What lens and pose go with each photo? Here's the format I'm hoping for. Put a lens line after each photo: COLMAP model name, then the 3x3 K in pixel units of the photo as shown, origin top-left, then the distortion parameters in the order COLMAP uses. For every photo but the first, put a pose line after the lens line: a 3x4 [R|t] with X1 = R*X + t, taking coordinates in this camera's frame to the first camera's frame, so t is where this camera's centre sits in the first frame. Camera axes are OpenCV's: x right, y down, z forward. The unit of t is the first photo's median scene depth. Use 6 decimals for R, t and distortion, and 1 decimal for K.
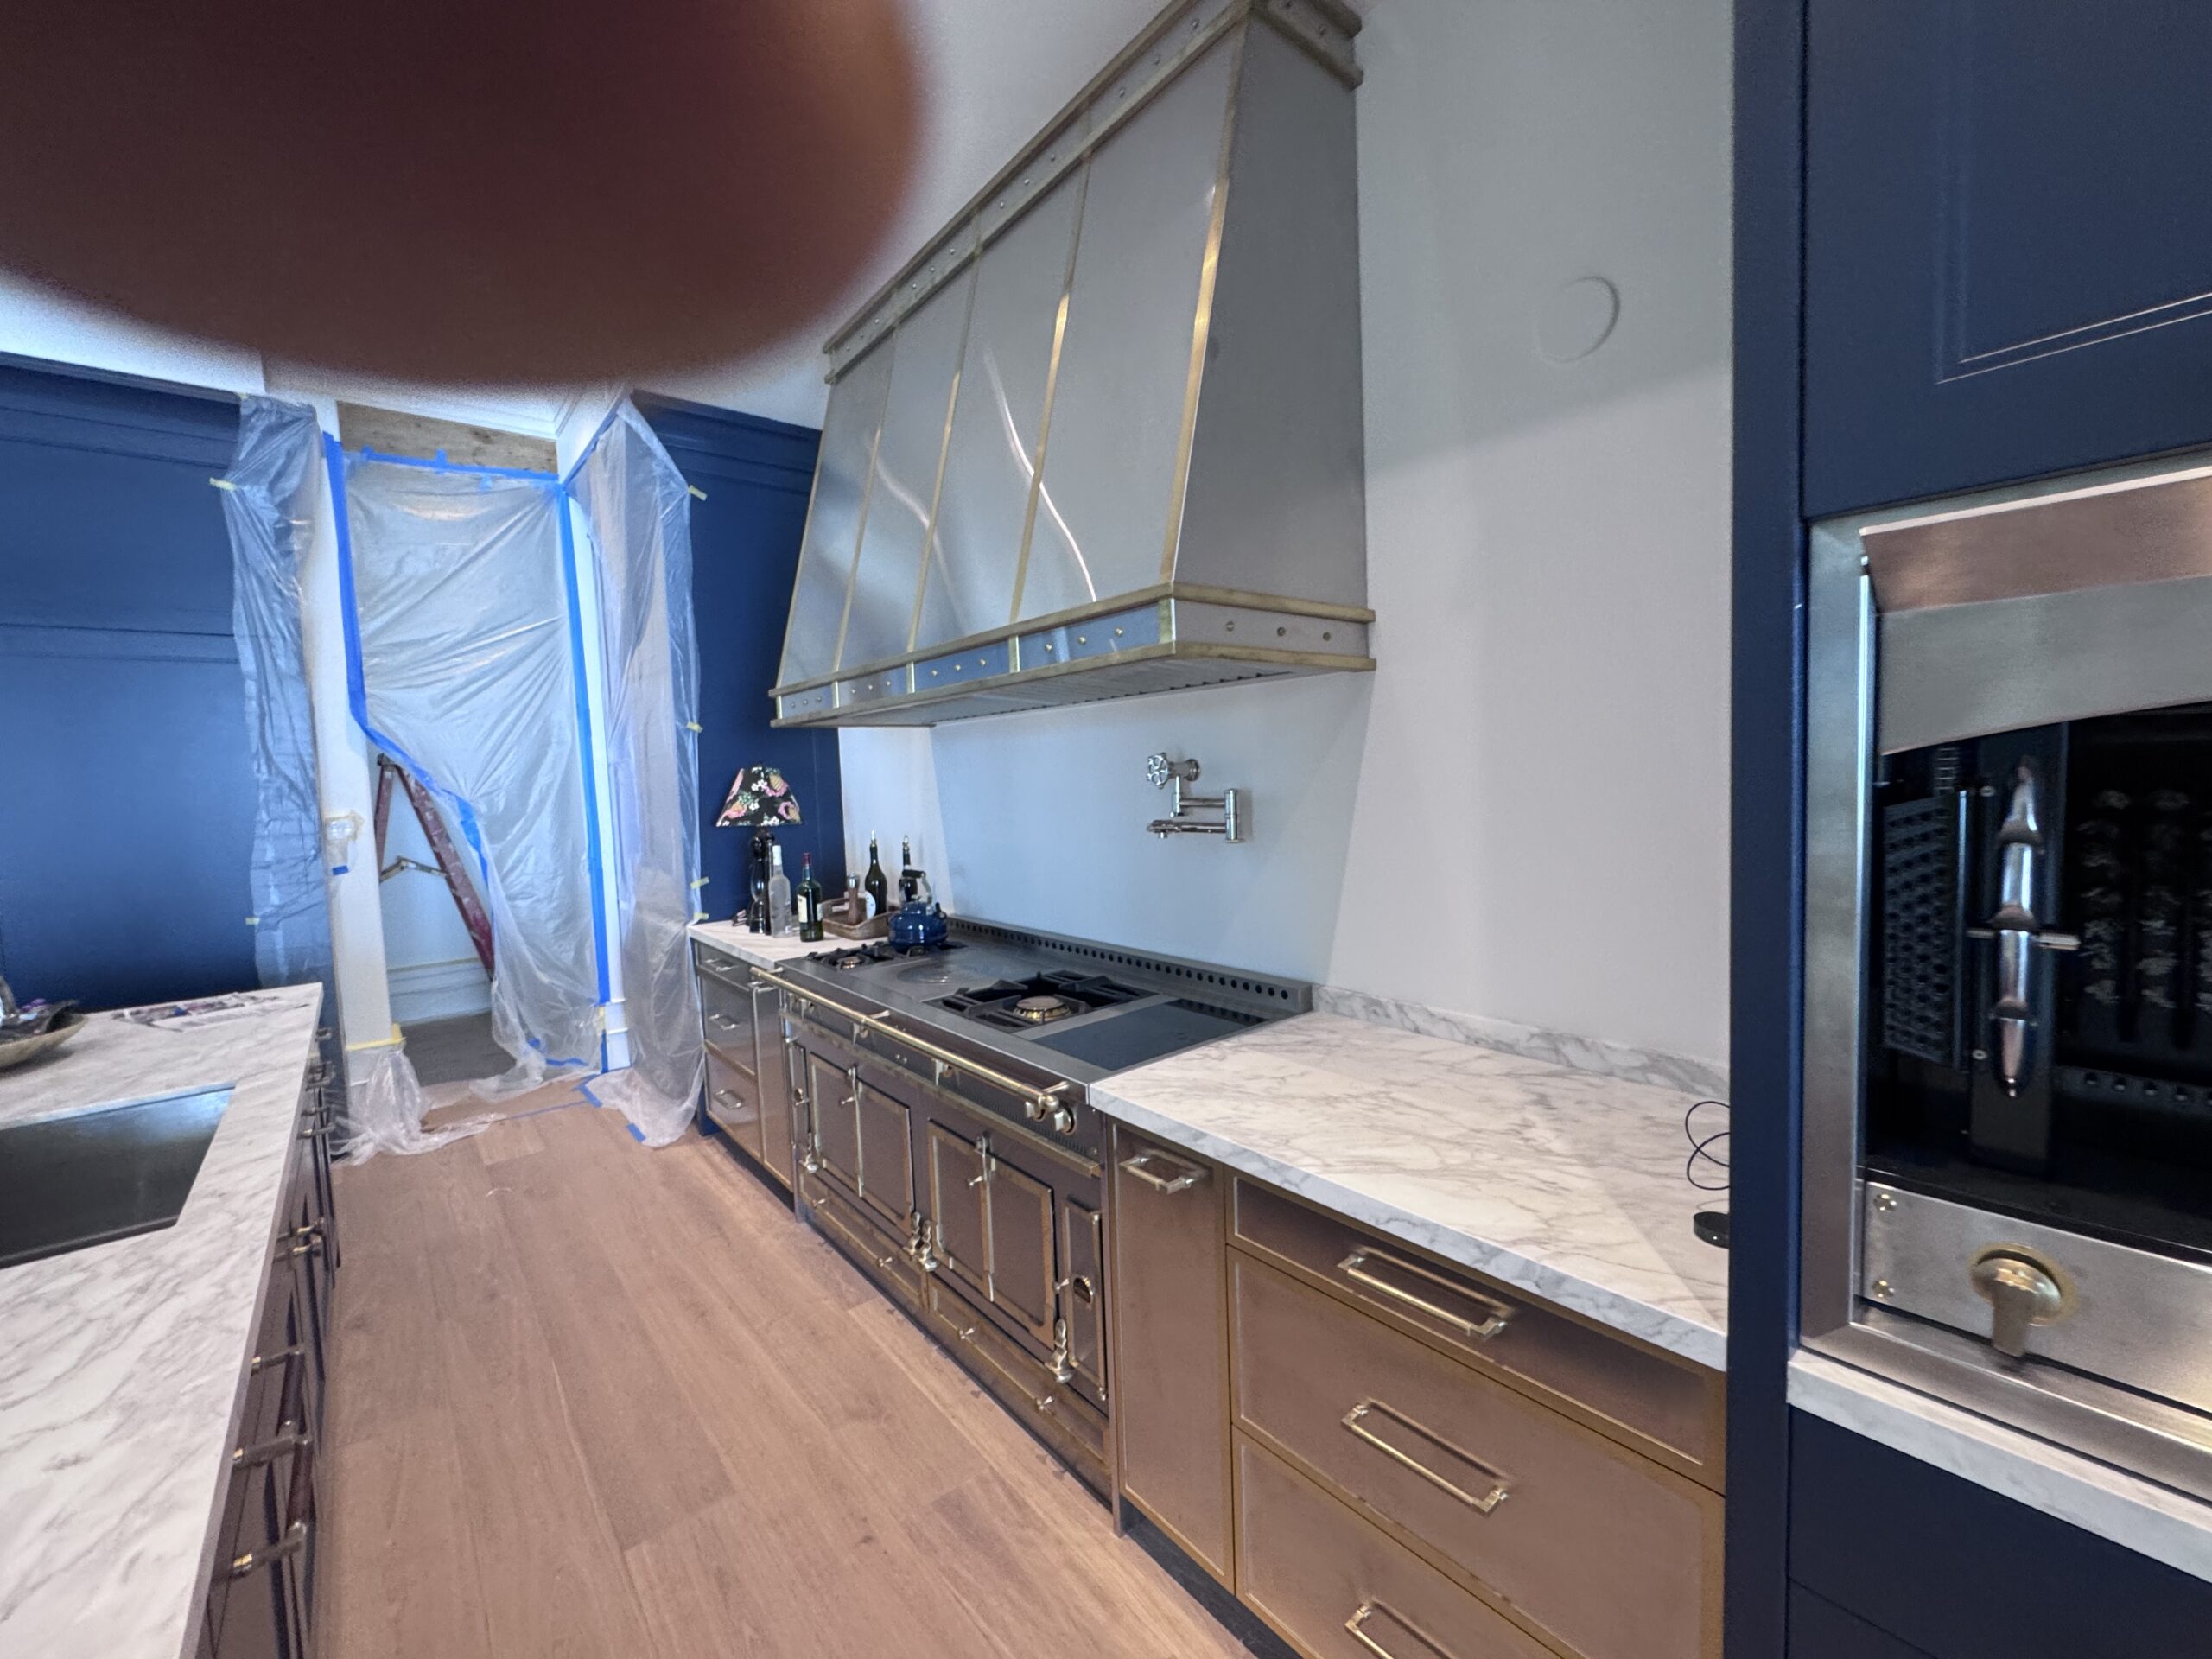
lens RADIAL K [[879.7, 0, 1108.9], [0, 879.7, 828.4], [0, 0, 1]] dist [-0.003548, 0.001164]
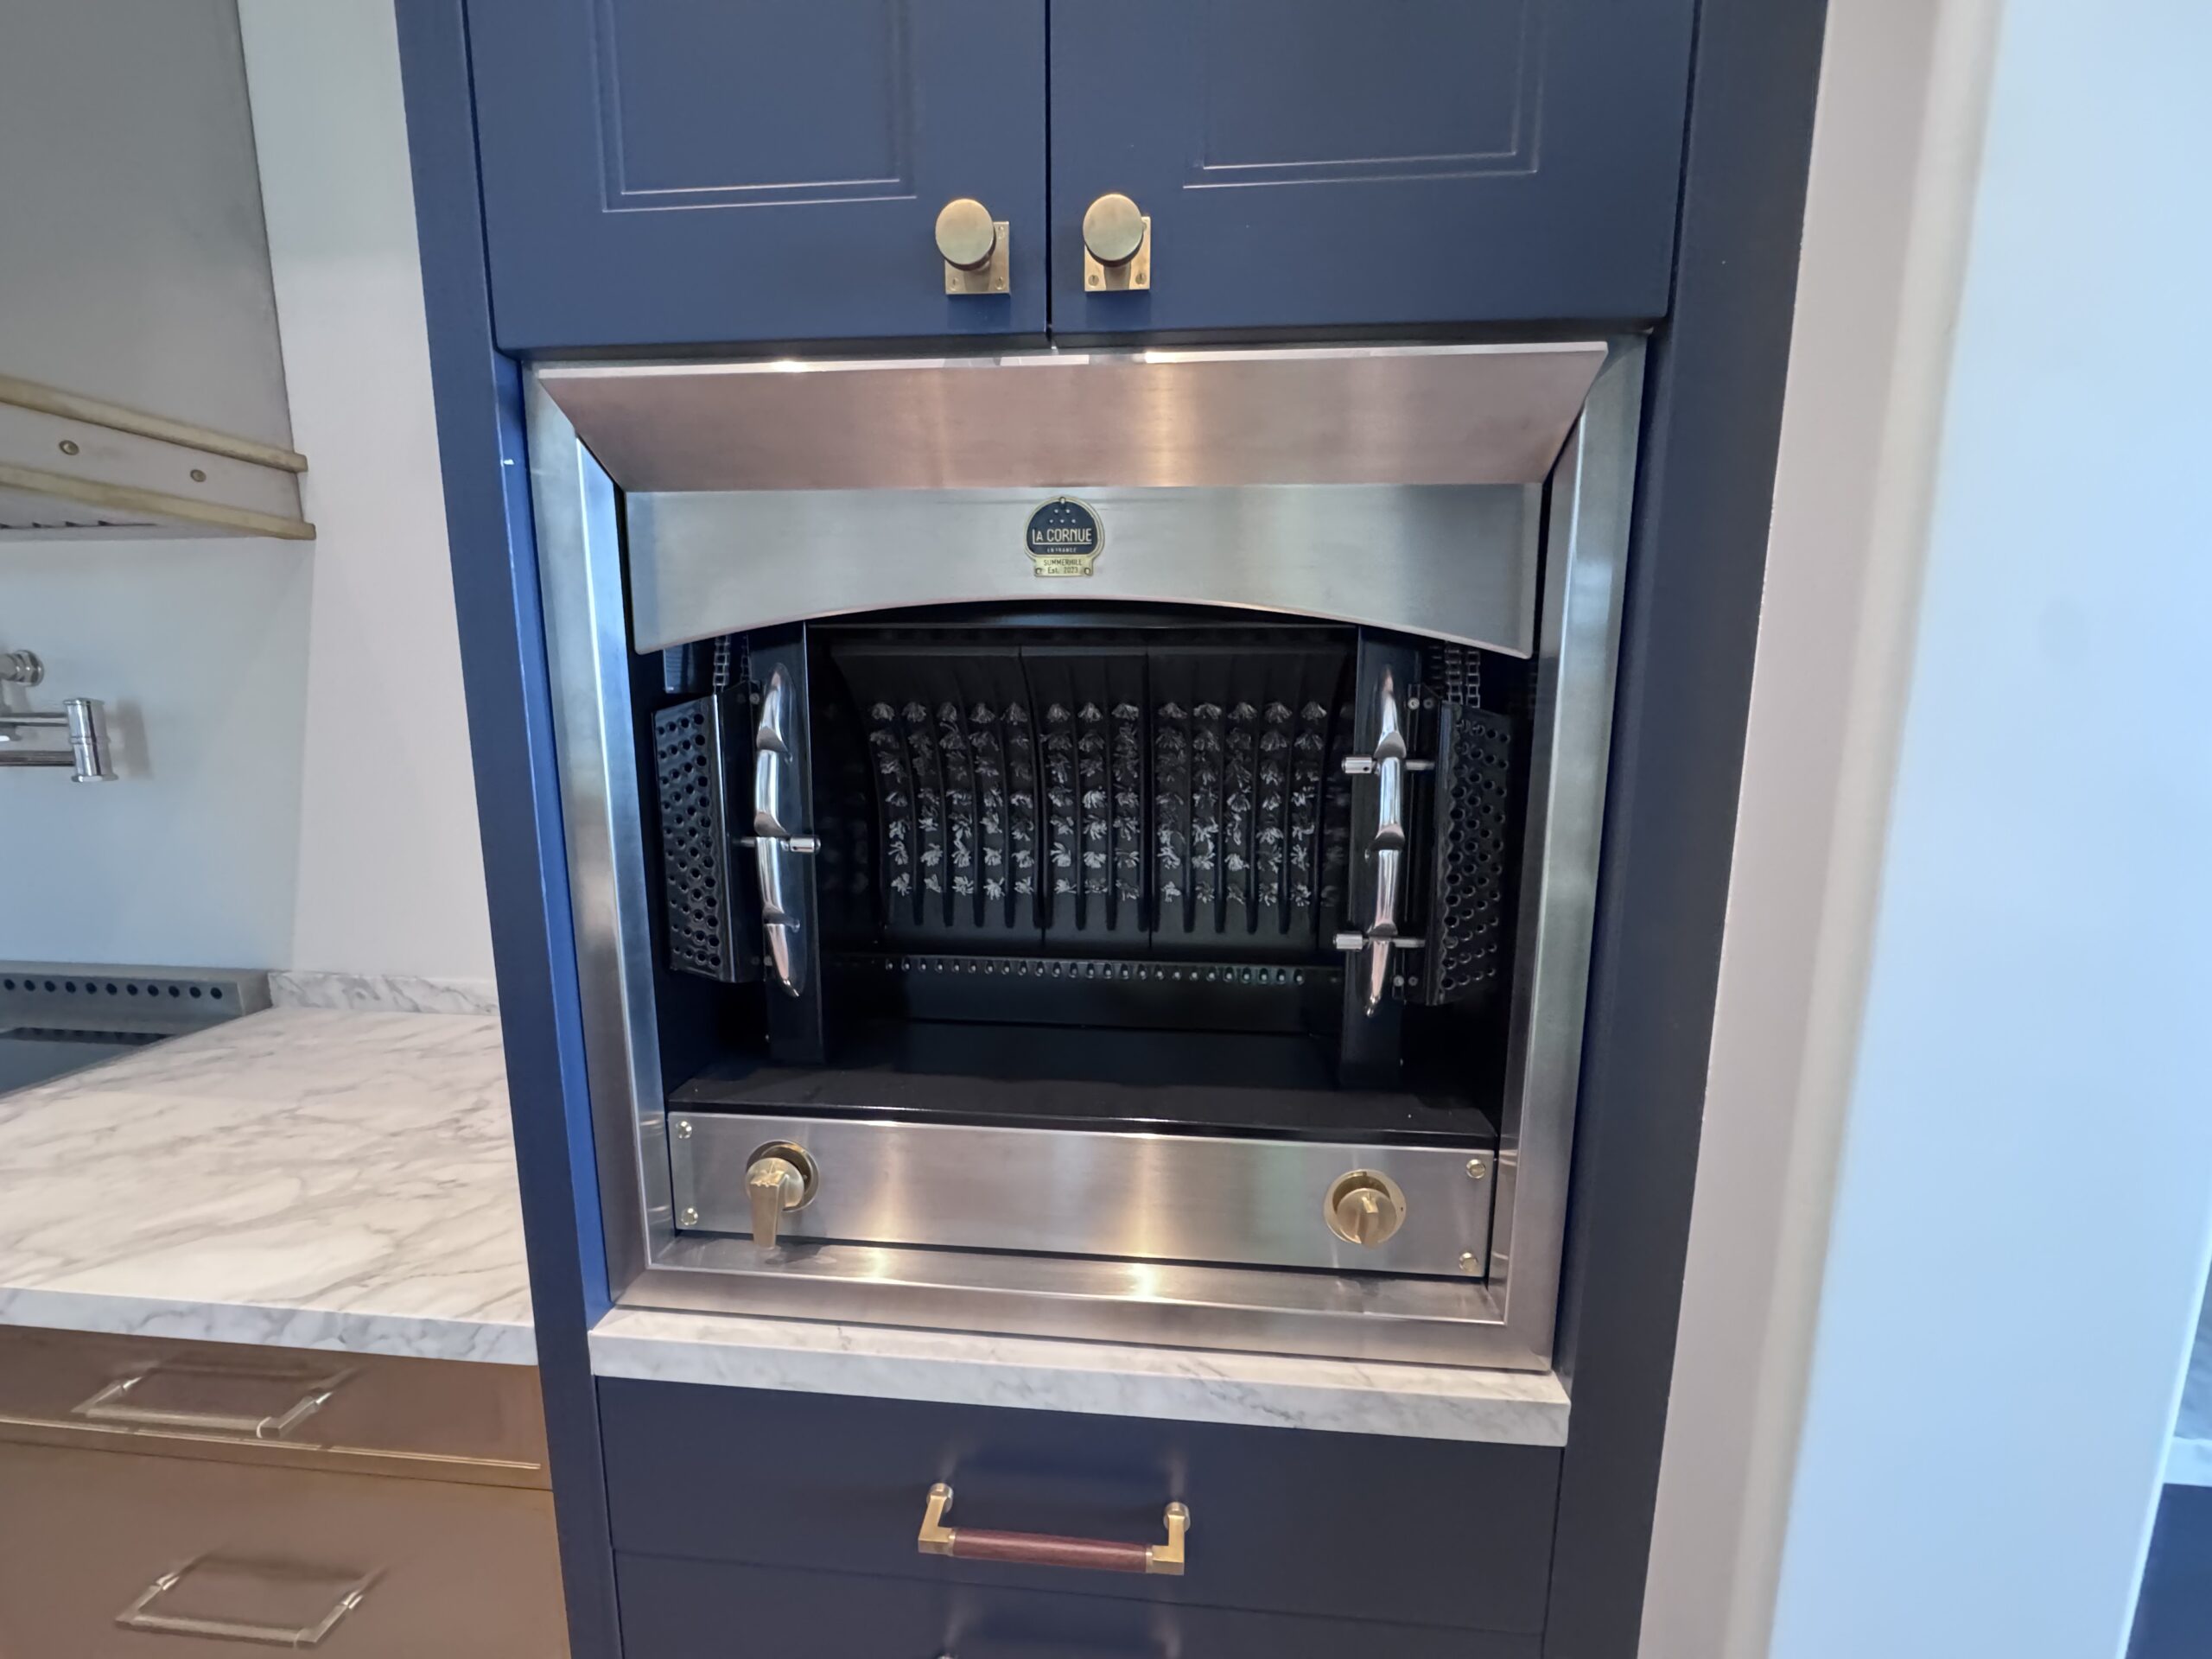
lens RADIAL K [[879.7, 0, 1097.0], [0, 879.7, 830.0], [0, 0, 1]] dist [-0.003548, 0.001164]
pose [[0.720951, -0.067841, 0.689658, 0.325523], [0.016722, 0.996610, 0.080555, 0.017845], [-0.692785, -0.046543, 0.719641, 0.008540]]
